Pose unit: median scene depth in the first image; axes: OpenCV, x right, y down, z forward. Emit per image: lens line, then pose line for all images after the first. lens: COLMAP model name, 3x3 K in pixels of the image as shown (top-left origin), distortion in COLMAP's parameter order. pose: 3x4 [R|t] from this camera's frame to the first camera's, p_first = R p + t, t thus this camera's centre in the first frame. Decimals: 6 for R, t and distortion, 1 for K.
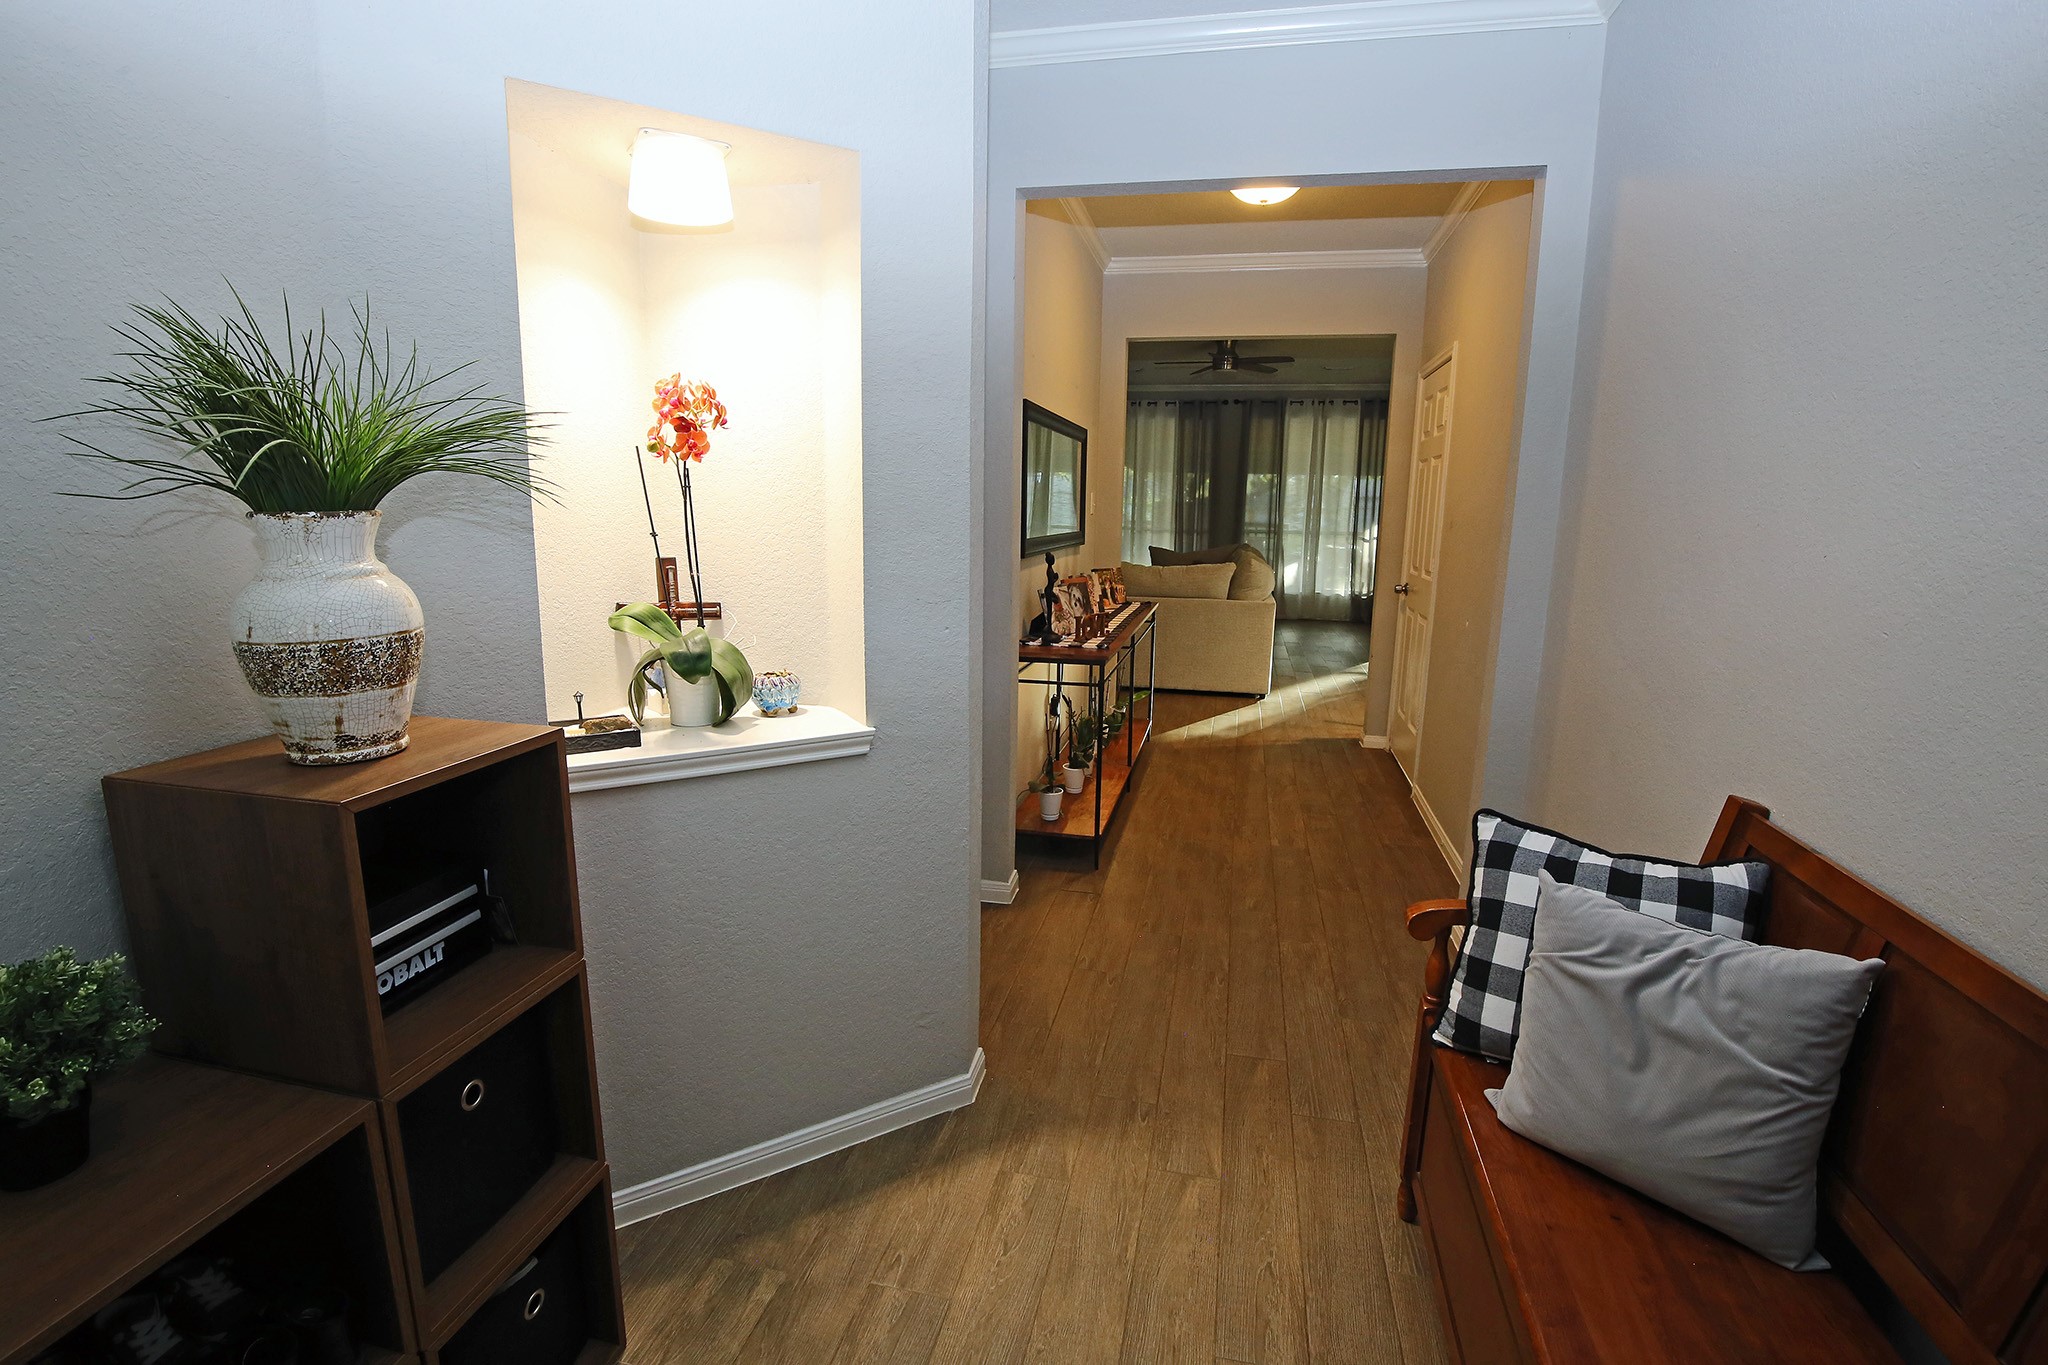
lens RADIAL K [[935.6, 0, 1019.8], [0, 935.6, 684.2], [0, 0, 1]] dist [-0.034764, 0.004971]
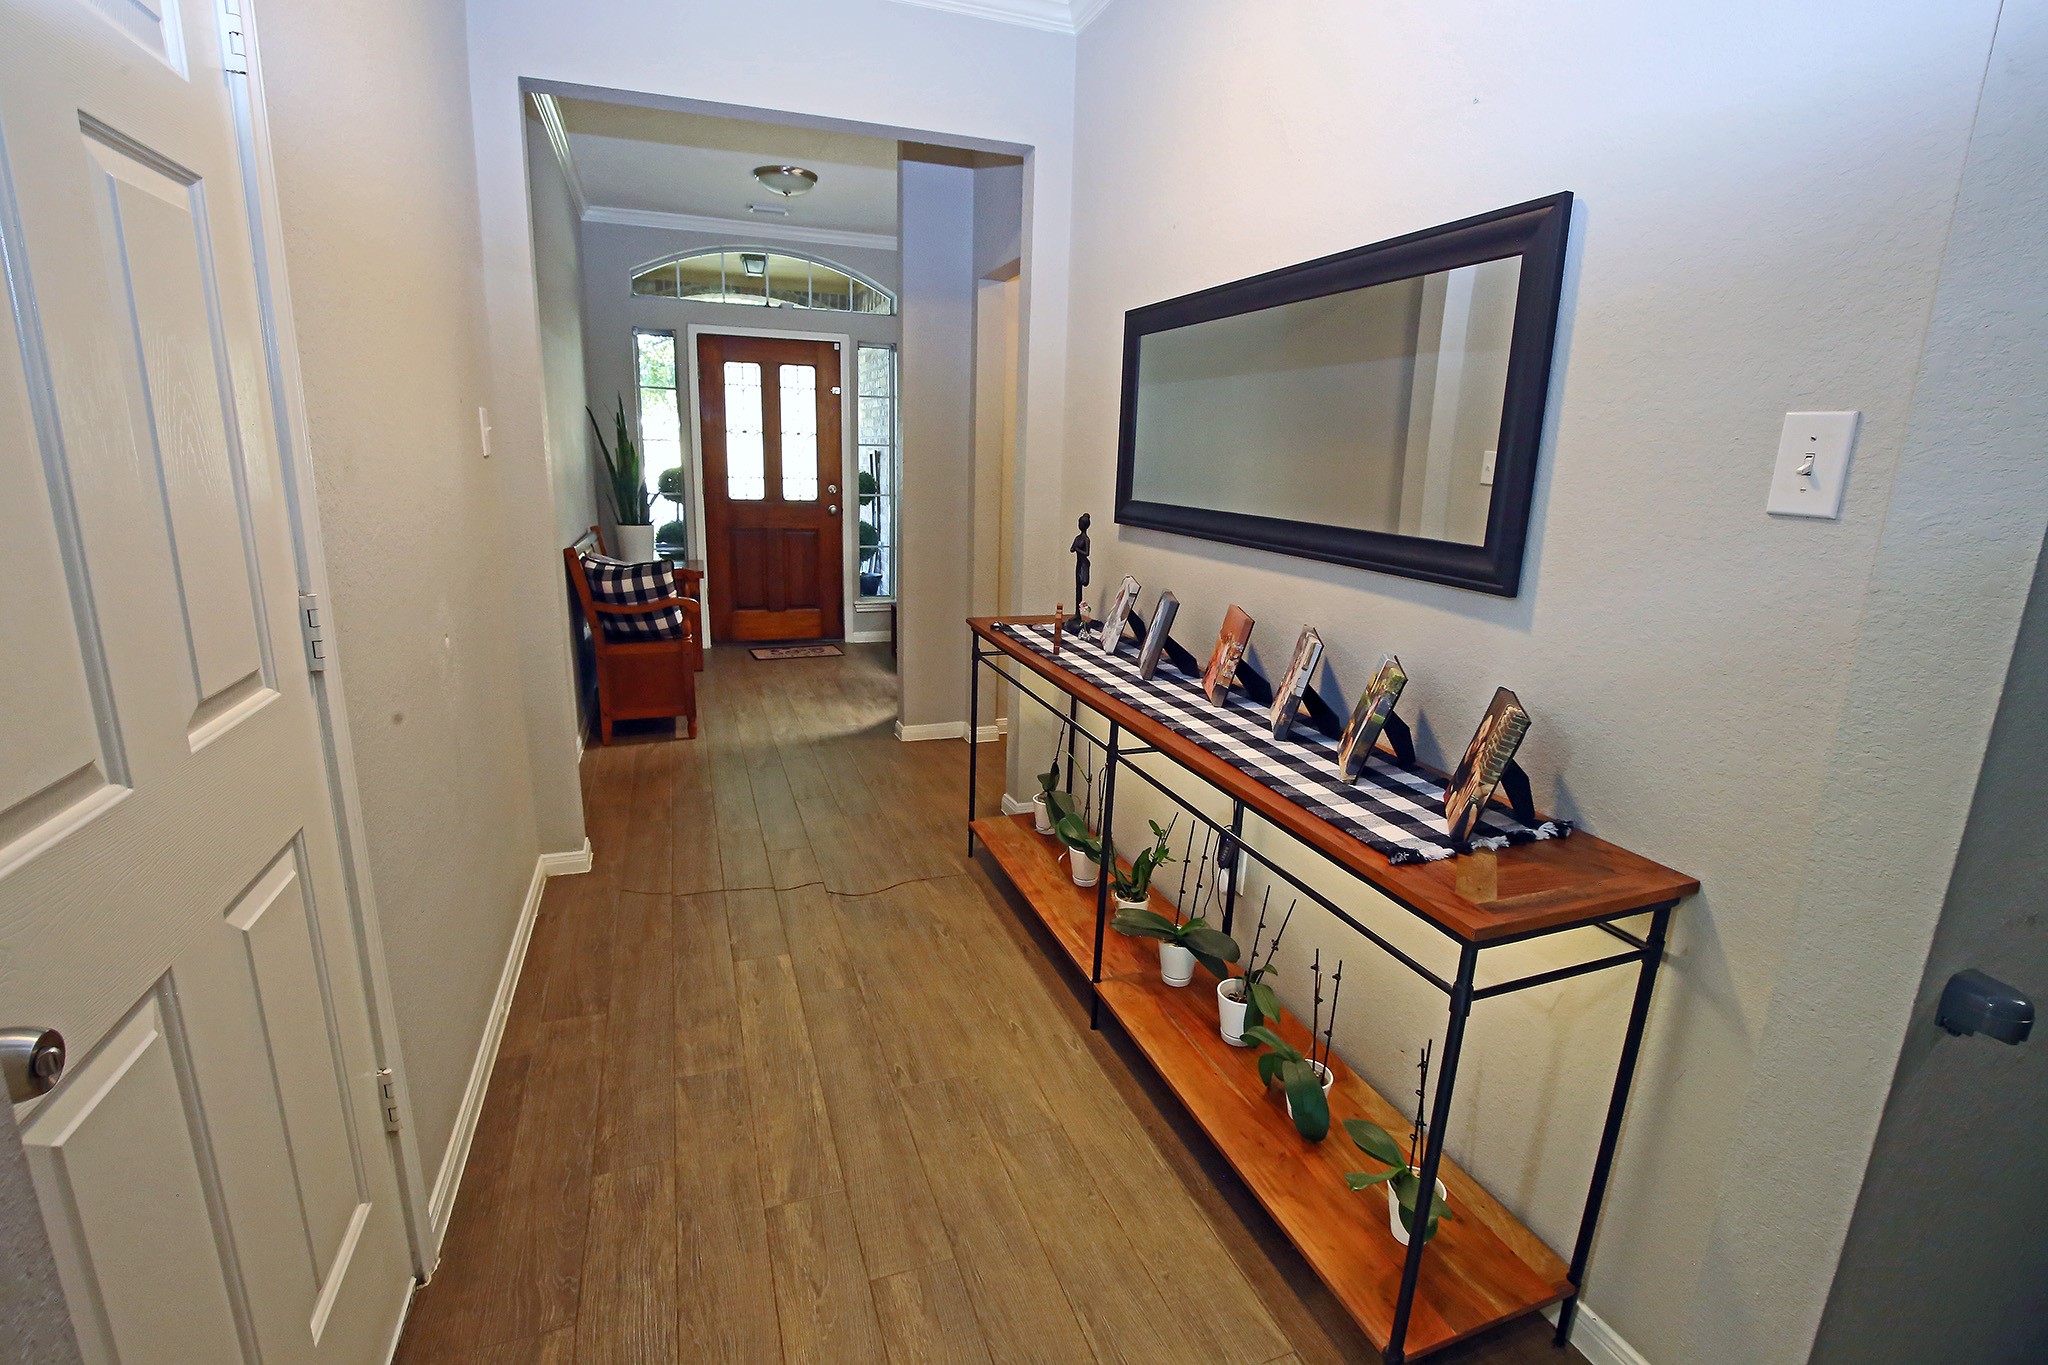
lens RADIAL K [[935.6, 0, 1024.1], [0, 935.6, 685.9], [0, 0, 1]] dist [-0.034764, 0.004971]
pose [[-0.833810, 0.090564, -0.544572, 0.468994], [-0.147661, 0.913923, 0.378076, -0.274887], [0.531937, 0.395656, -0.748665, 1.493844]]
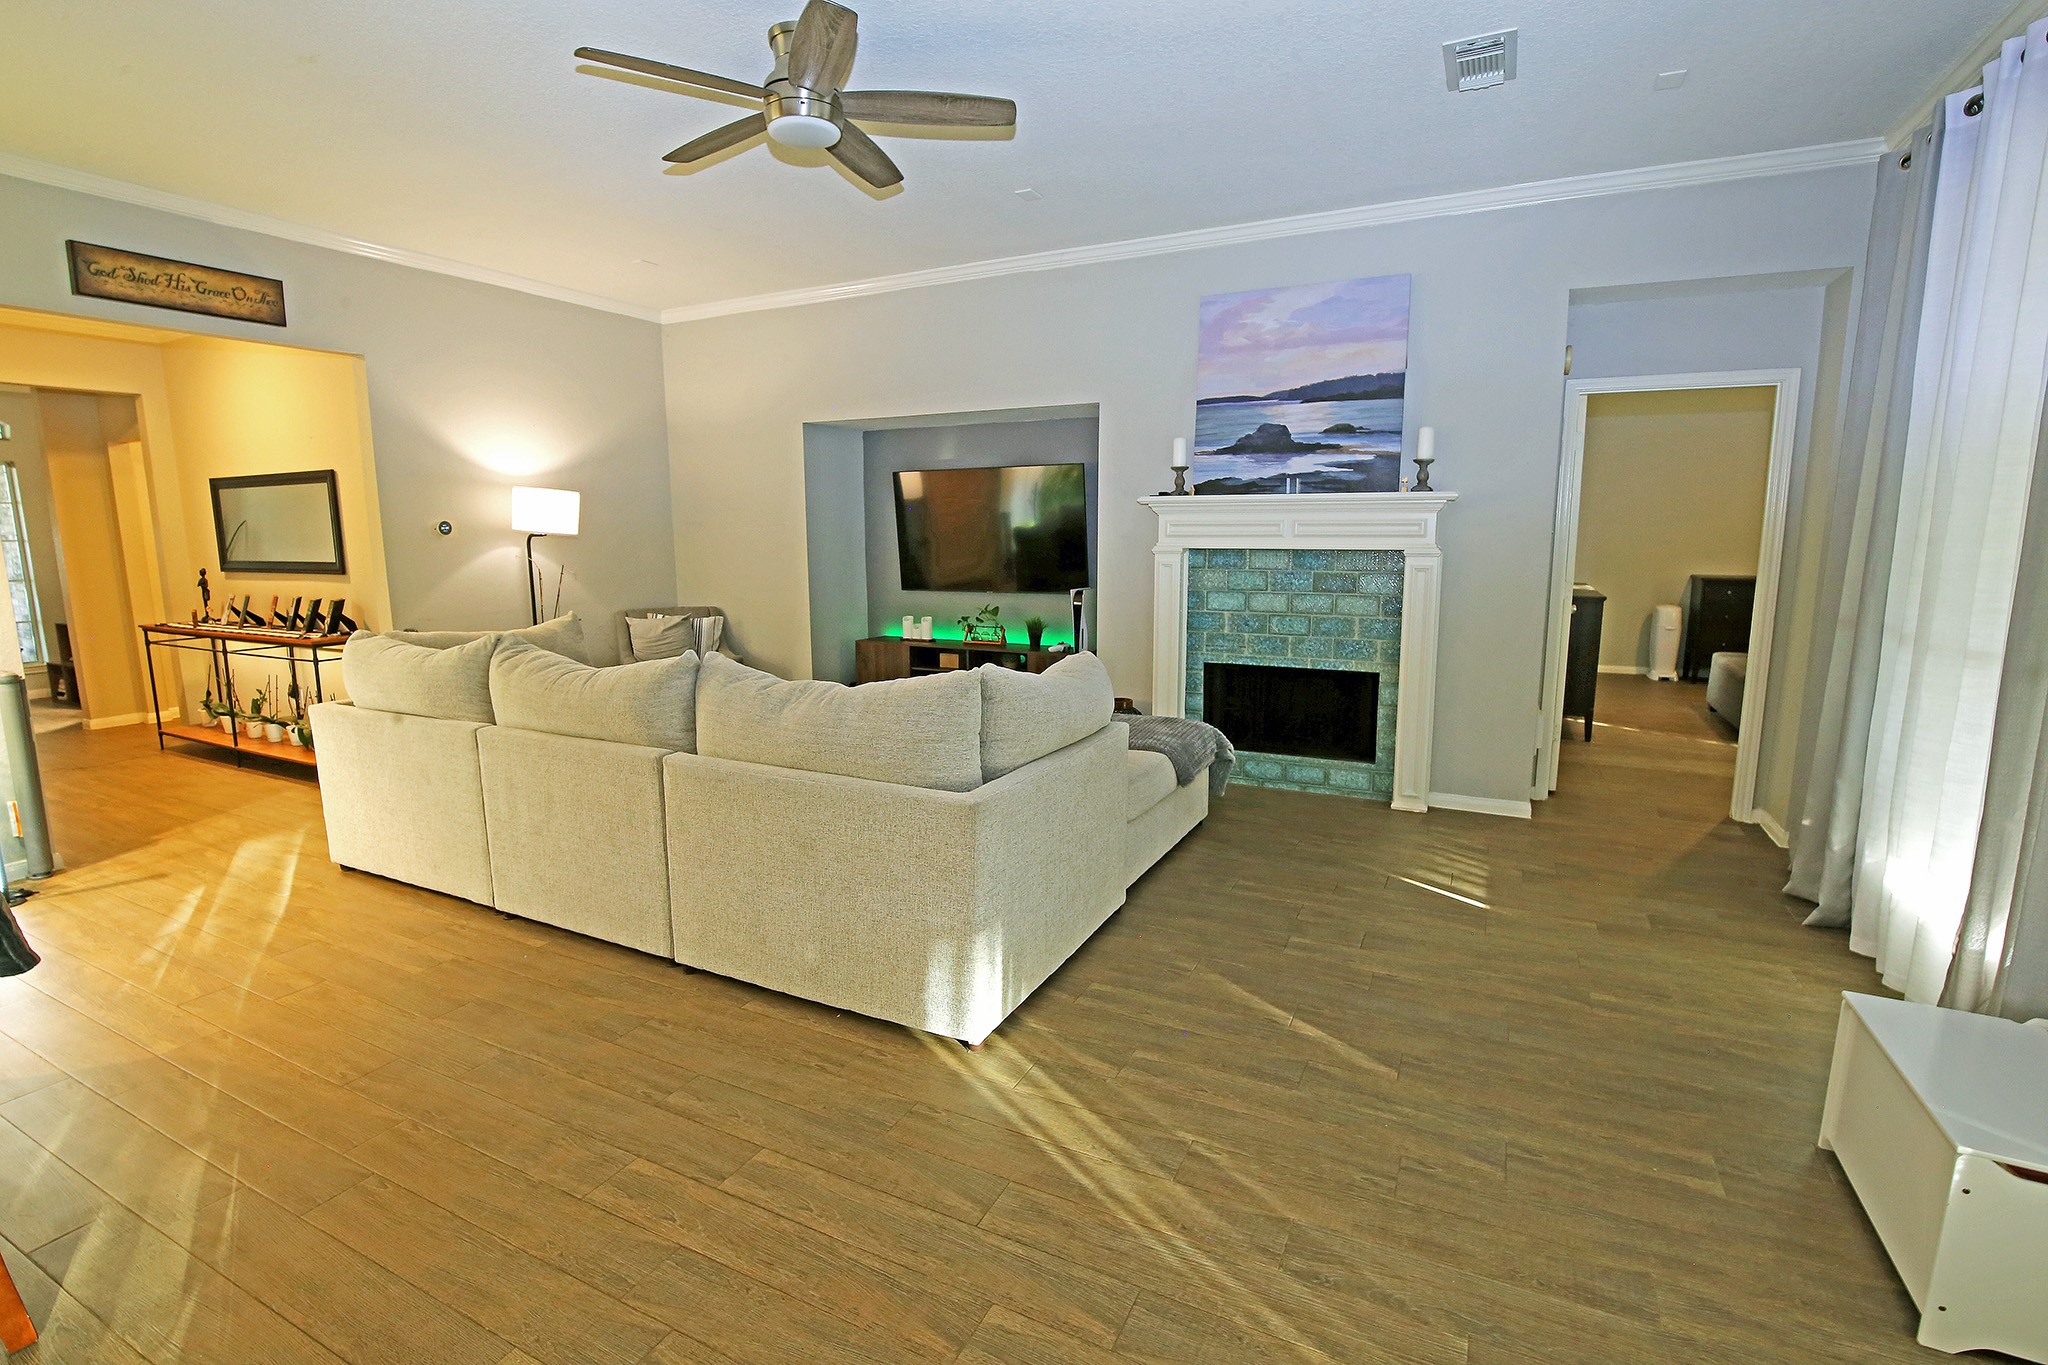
lens RADIAL K [[935.6, 0, 1031.9], [0, 935.6, 685.0], [0, 0, 1]] dist [-0.034764, 0.004971]
pose [[-0.227801, 0.140137, -0.963571, 1.243912], [-0.182017, 0.966017, 0.183524, -0.485046], [0.956544, 0.217193, -0.194552, 2.649951]]
